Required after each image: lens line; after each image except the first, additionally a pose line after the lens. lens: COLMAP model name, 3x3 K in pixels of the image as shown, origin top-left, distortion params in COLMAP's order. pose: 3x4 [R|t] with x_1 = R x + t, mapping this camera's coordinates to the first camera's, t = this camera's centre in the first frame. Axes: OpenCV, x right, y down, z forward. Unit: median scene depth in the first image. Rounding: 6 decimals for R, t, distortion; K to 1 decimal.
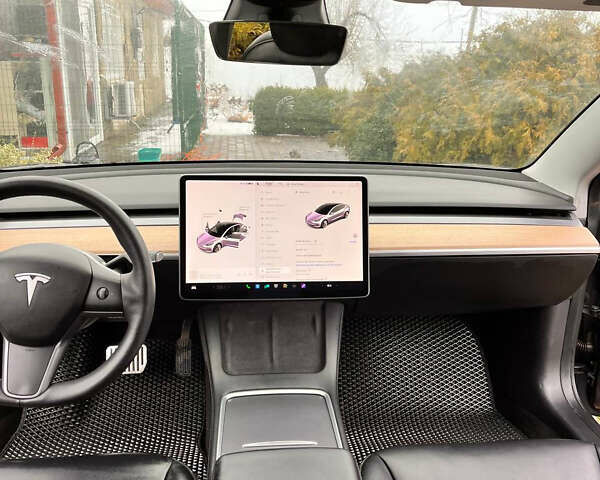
lens RADIAL K [[585.1, 0, 299.8], [0, 585.1, 235.5], [0, 0, 1]] dist [0.035942, 0.000000]
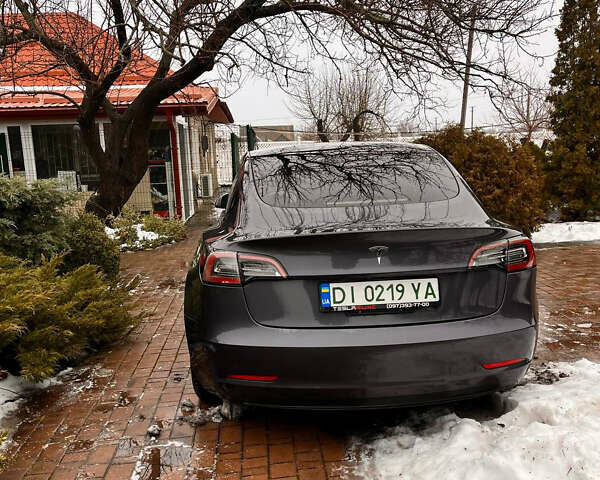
lens RADIAL K [[585.1, 0, 302.2], [0, 585.1, 242.6], [0, 0, 1]] dist [0.035942, 0.000000]
pose [[0.997826, -0.050377, -0.042489, -0.003434], [0.044878, 0.991553, -0.121690, 0.101544], [0.048260, 0.119518, 0.991658, -0.435157]]
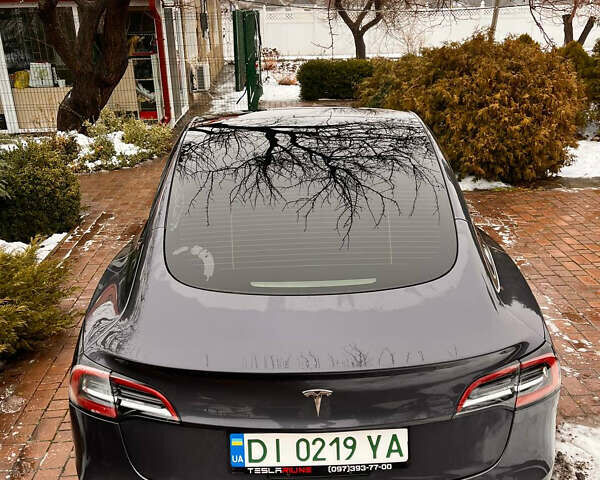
lens RADIAL K [[585.1, 0, 302.4], [0, 585.1, 238.3], [0, 0, 1]] dist [0.035942, 0.000000]
pose [[0.996602, -0.011901, -0.081503, 0.030711], [0.019595, 0.995355, 0.094262, 0.010226], [0.080003, -0.095539, 0.992206, -0.334320]]
